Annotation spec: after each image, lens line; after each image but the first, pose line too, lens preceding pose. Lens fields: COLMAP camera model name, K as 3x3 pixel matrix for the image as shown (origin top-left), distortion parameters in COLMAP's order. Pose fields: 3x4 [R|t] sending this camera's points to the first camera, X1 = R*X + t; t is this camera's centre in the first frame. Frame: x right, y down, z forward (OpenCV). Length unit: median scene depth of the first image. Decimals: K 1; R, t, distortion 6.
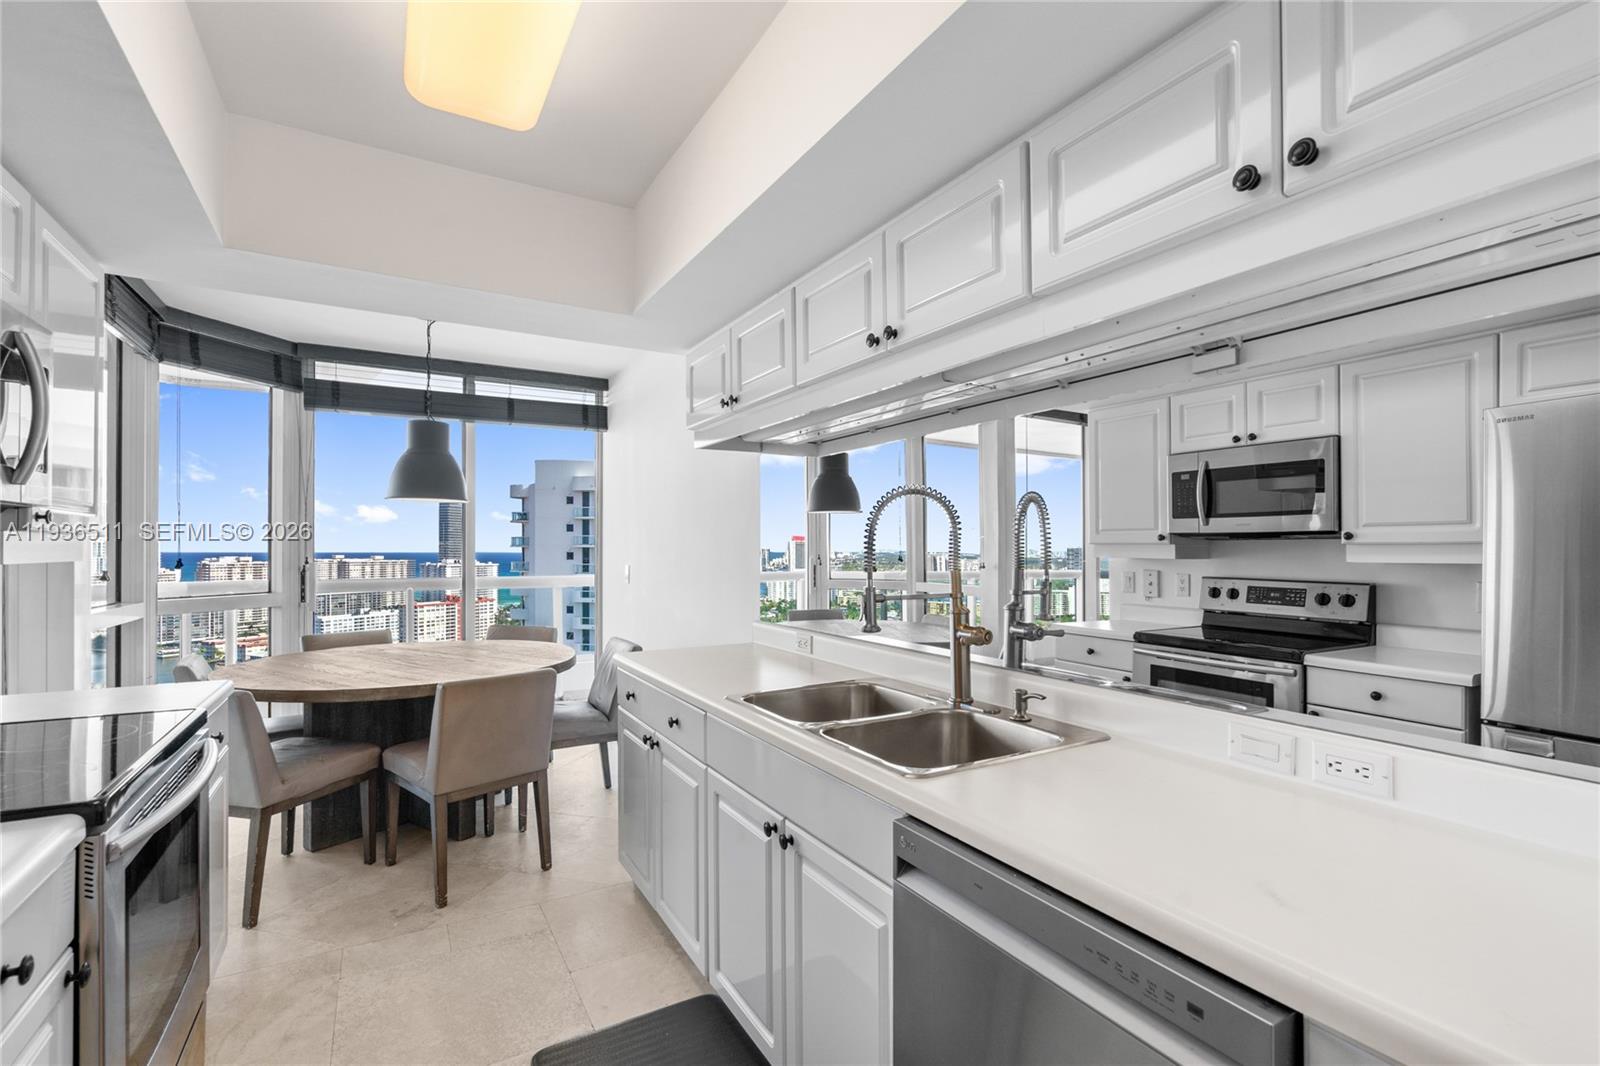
lens RADIAL K [[727.4, 0, 800.8], [0, 727.4, 545.1], [0, 0, 1]] dist [-0.008046, 0.003211]
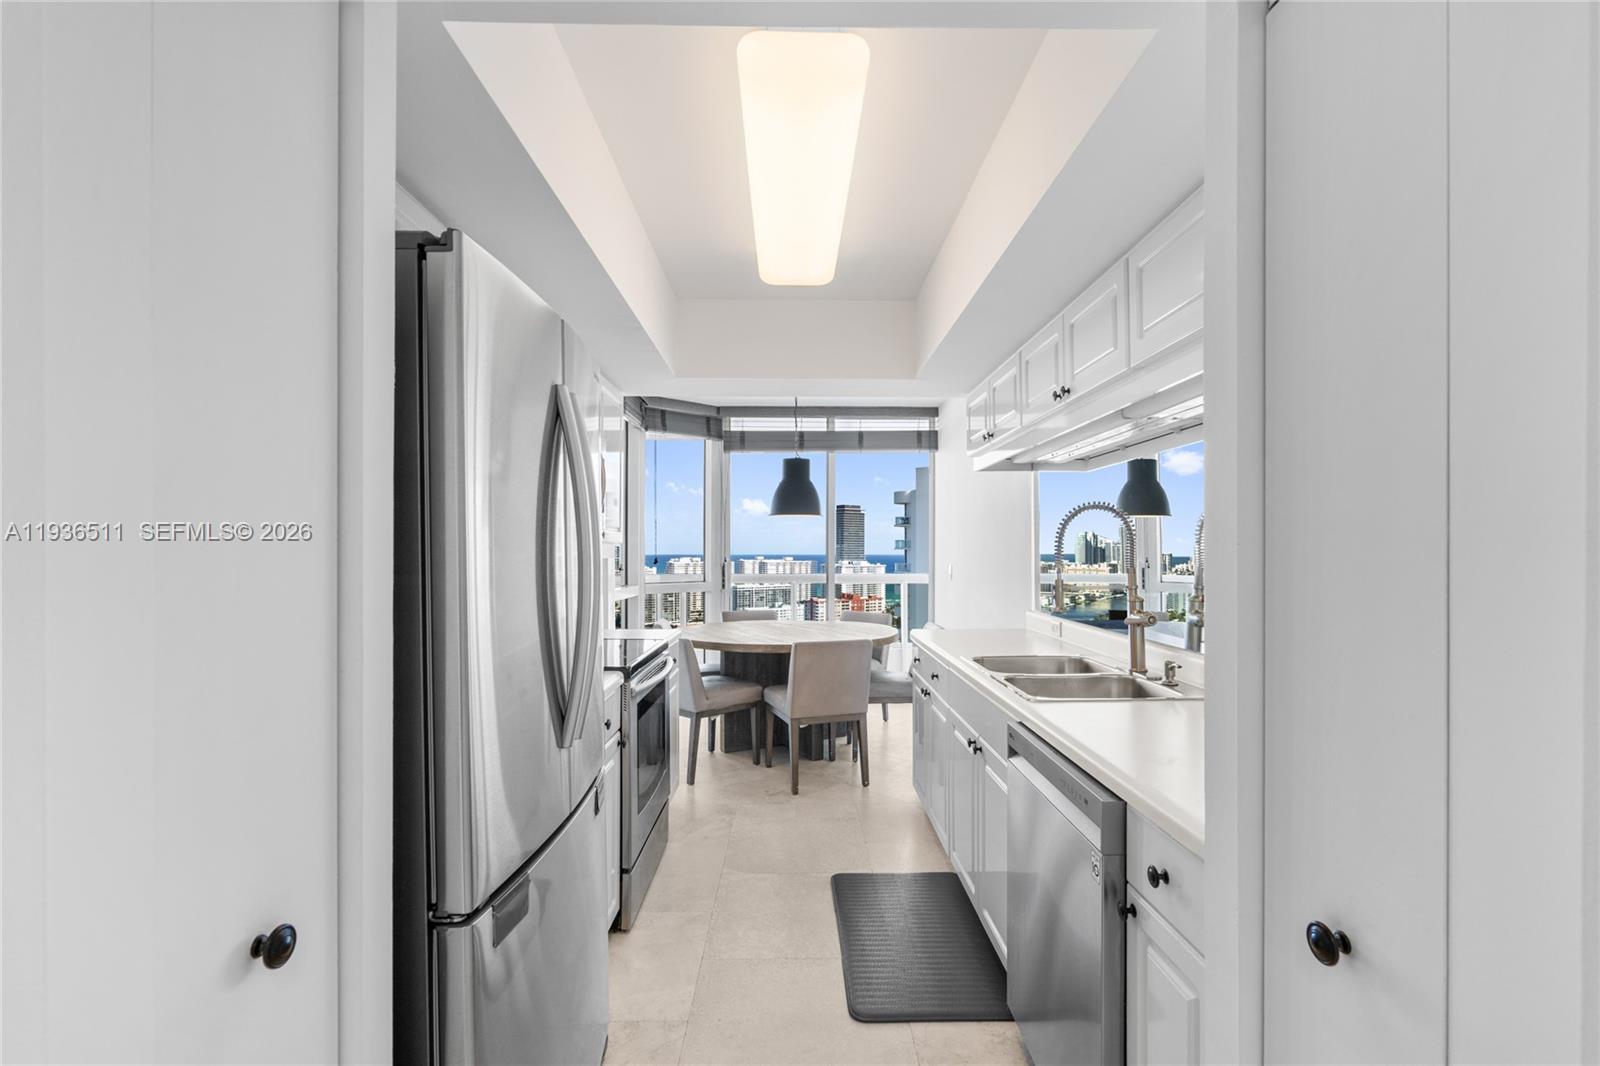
lens RADIAL K [[727.4, 0, 791.3], [0, 727.4, 547.4], [0, 0, 1]] dist [-0.008046, 0.003211]
pose [[0.865874, -0.002662, -0.500256, 0.160610], [0.002541, 0.999996, -0.000924, -0.000452], [0.500256, -0.000471, 0.865877, -0.189632]]
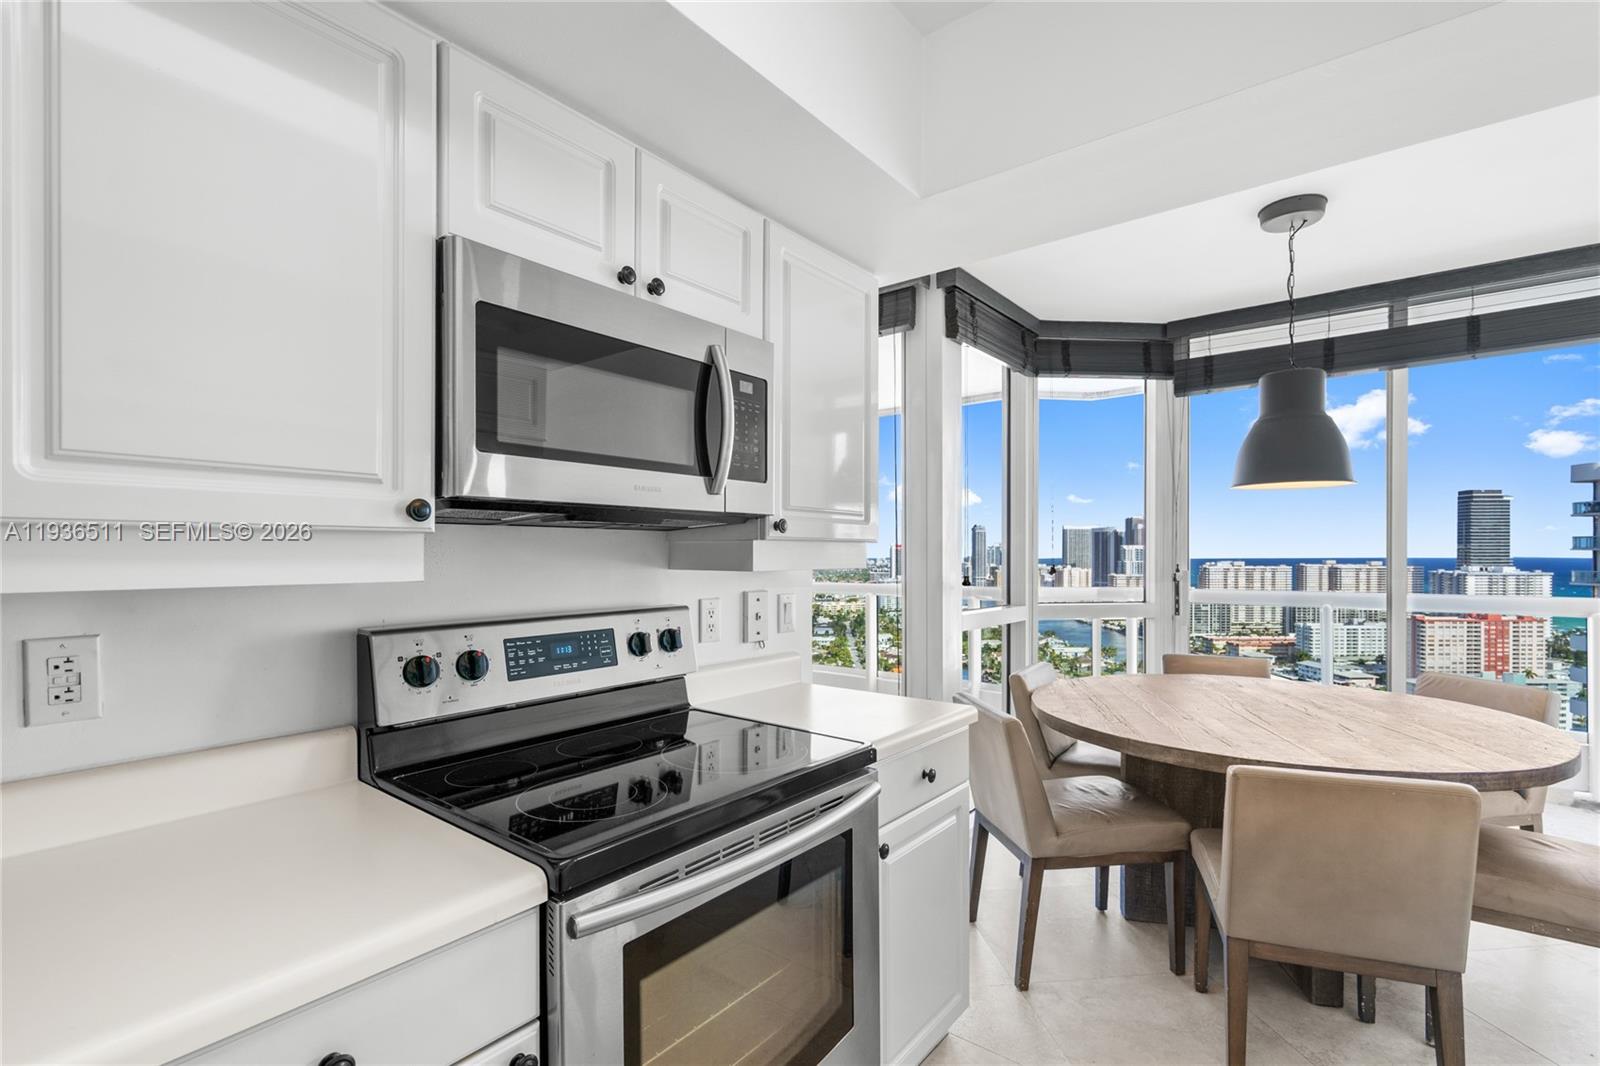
lens RADIAL K [[727.4, 0, 795.5], [0, 727.4, 561.0], [0, 0, 1]] dist [-0.008046, 0.003211]
pose [[0.359683, 0.005265, -0.933060, -0.029173], [0.008449, 0.999925, 0.008899, 0.001313], [0.933036, -0.011084, 0.359611, 0.283015]]
